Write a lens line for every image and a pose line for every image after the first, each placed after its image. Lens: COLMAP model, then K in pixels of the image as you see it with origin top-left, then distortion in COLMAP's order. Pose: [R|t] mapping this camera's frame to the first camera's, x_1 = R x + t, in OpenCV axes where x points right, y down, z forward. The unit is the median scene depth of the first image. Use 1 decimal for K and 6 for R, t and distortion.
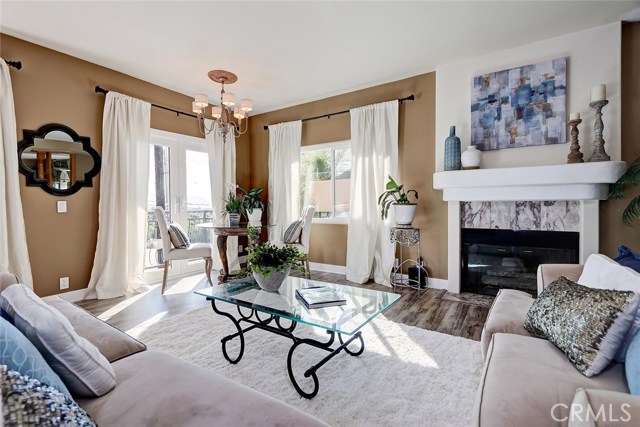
lens RADIAL K [[301.1, 0, 326.3], [0, 301.1, 206.5], [0, 0, 1]] dist [0.001912, -0.001743]
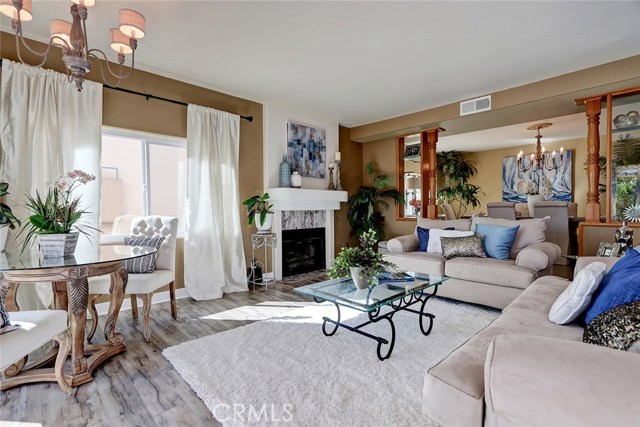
lens RADIAL K [[301.1, 0, 302.2], [0, 301.1, 212.6], [0, 0, 1]] dist [0.001912, -0.001743]
pose [[0.237176, -0.005435, 0.971451, -0.840271], [0.014975, 0.999886, 0.001937, -0.010408], [-0.971351, 0.014088, 0.237231, 0.598524]]
